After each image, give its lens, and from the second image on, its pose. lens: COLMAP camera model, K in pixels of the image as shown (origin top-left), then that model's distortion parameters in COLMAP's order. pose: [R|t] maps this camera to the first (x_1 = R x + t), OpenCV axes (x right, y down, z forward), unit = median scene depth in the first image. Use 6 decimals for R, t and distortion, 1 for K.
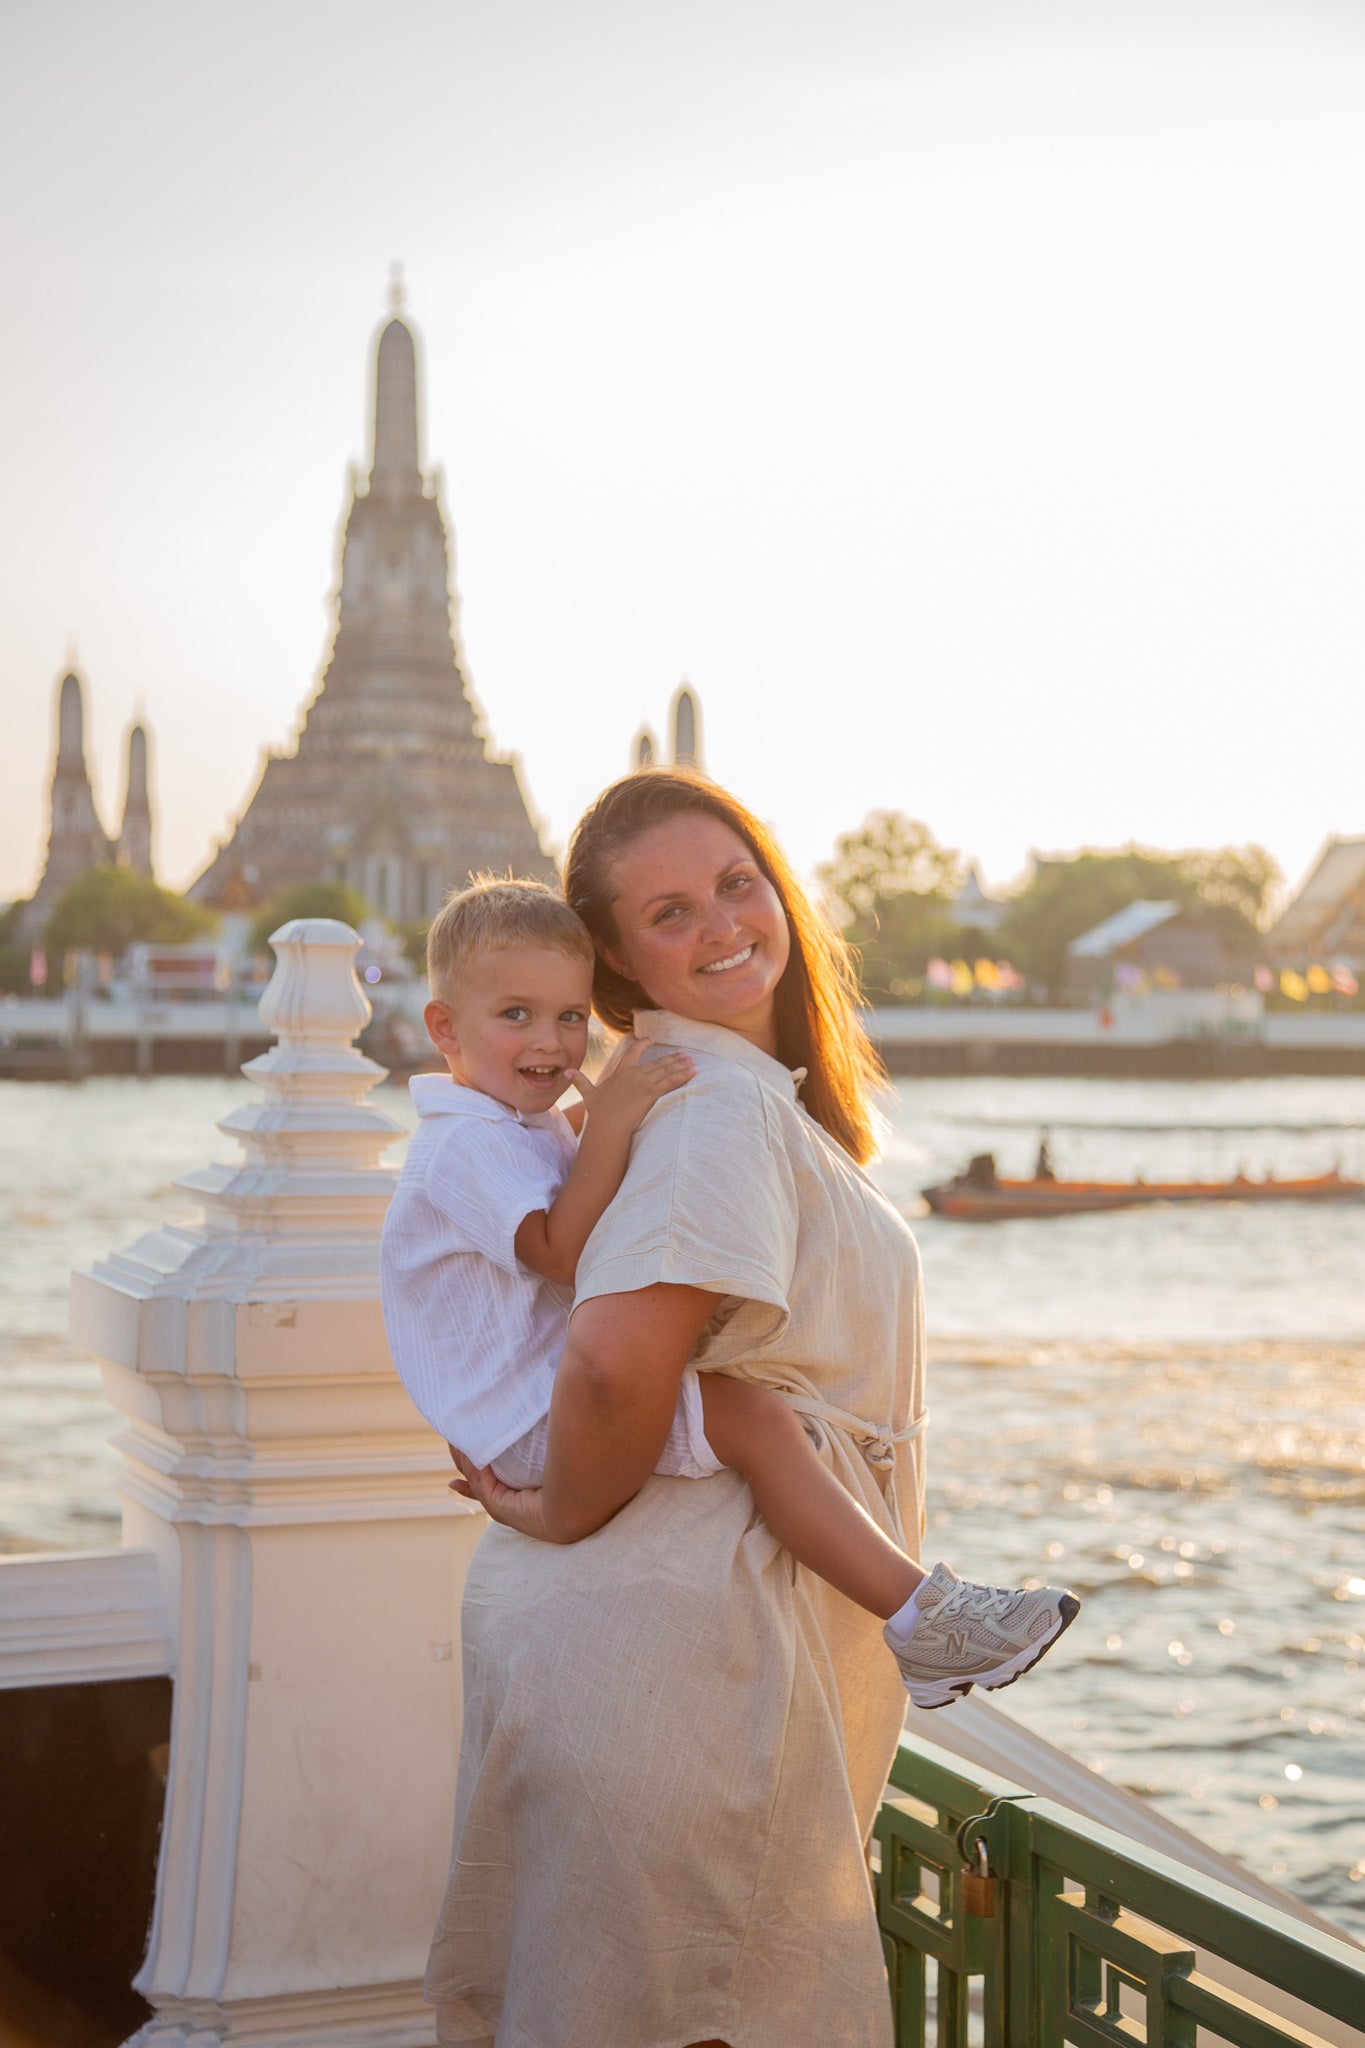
lens RADIAL K [[3351.2, 0, 677.6], [0, 3351.2, 999.7], [0, 0, 1]] dist [0.191551, 0.075573]
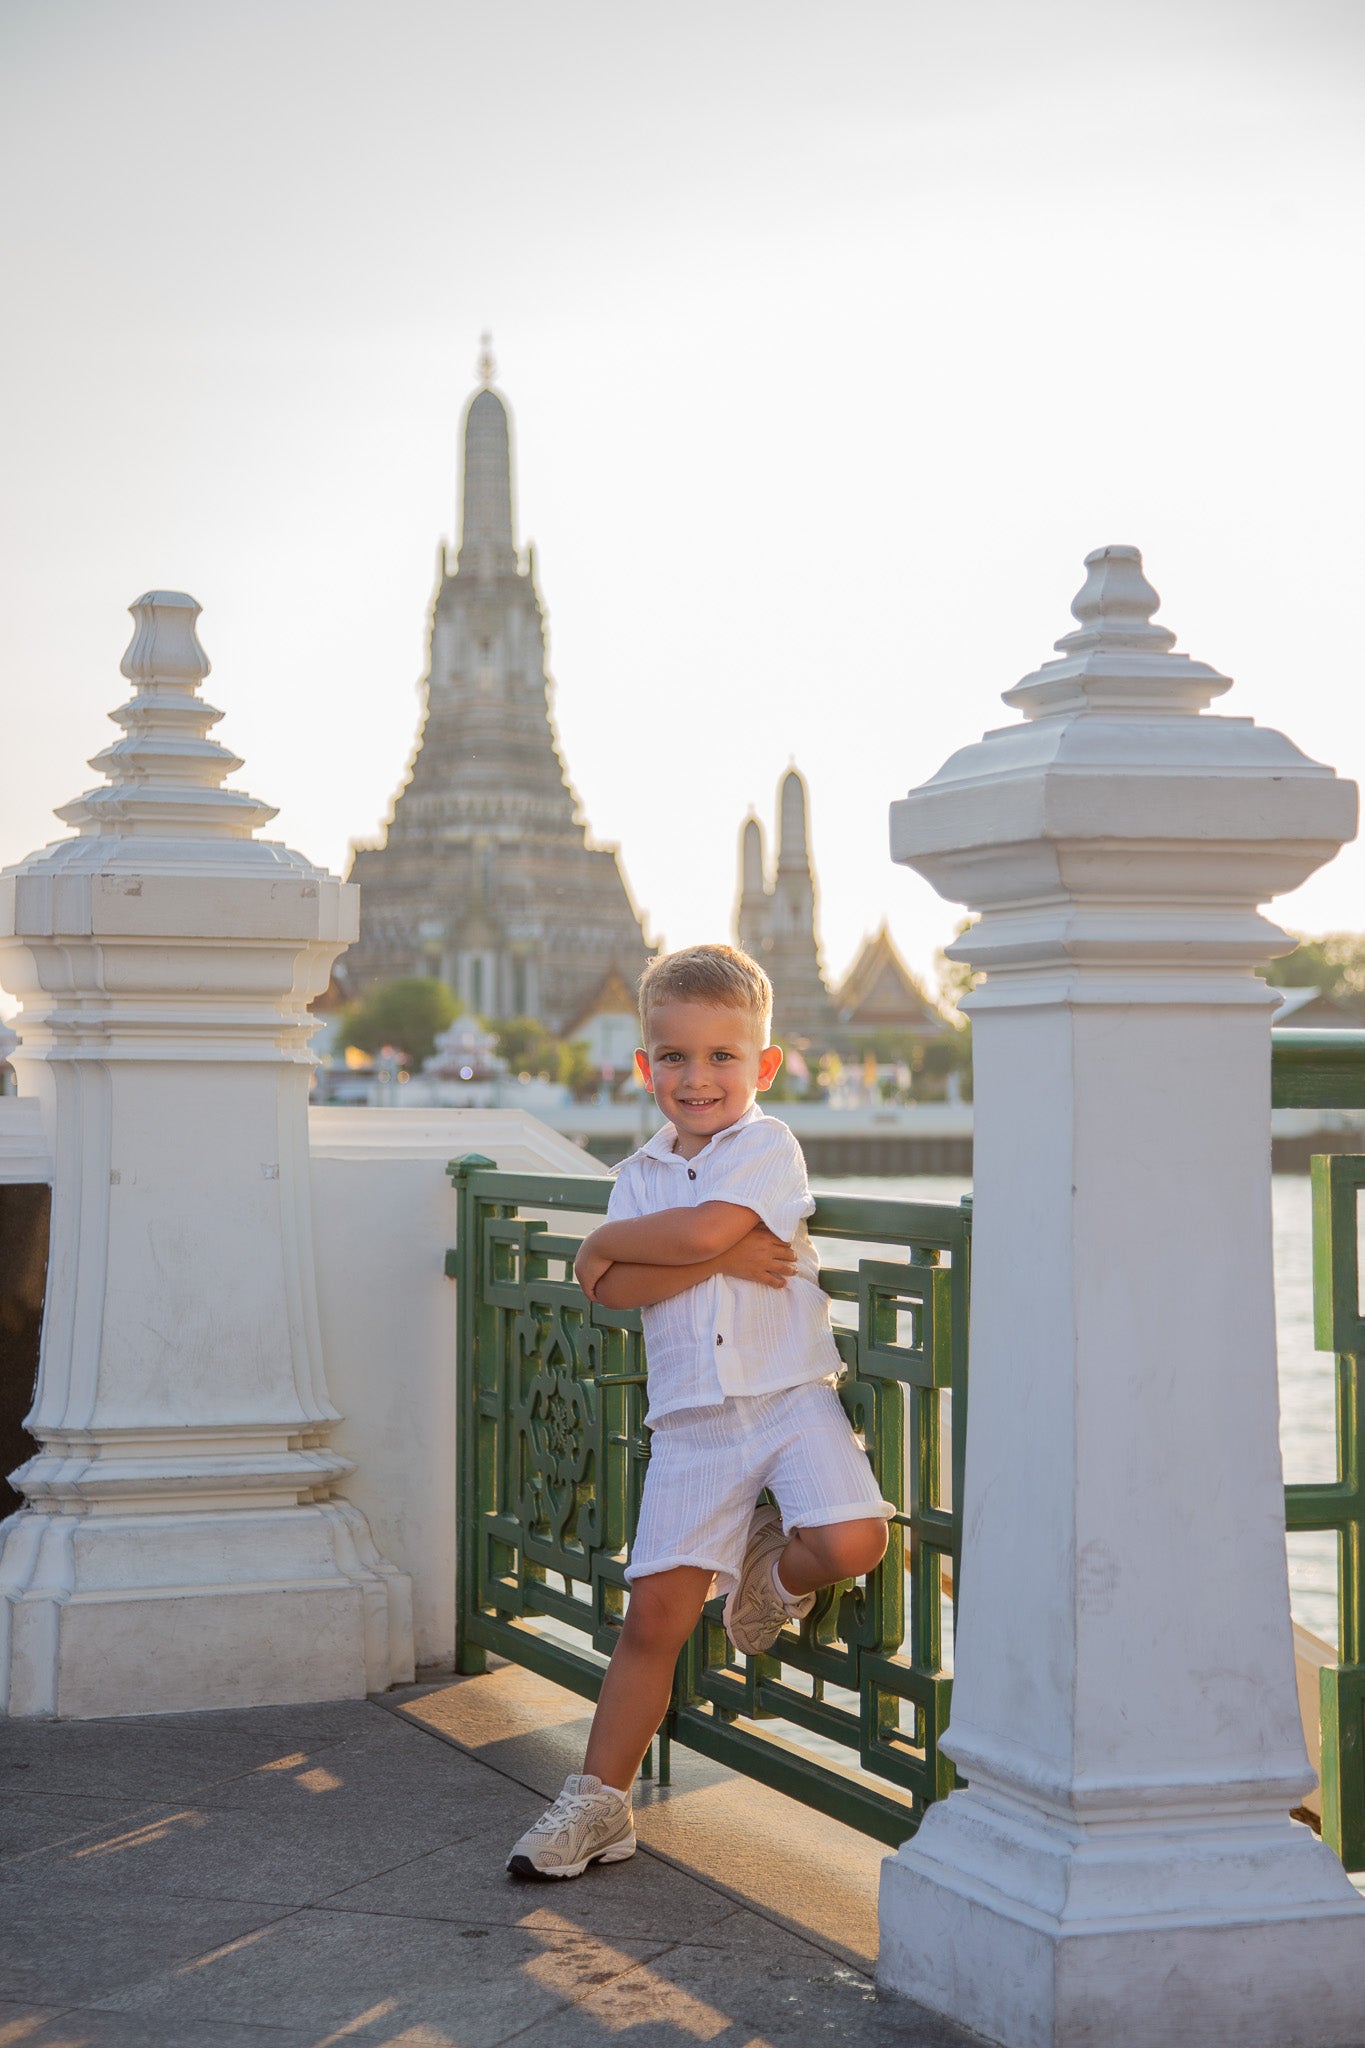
lens RADIAL K [[3666.0, 0, 662.3], [0, 3666.0, 1043.2], [0, 0, 1]] dist [0.217244, -0.035413]
pose [[0.998708, -0.015743, -0.048313, 0.060097], [0.014057, 0.999287, -0.035033, 0.084772], [0.048830, 0.034308, 0.998218, -0.144553]]
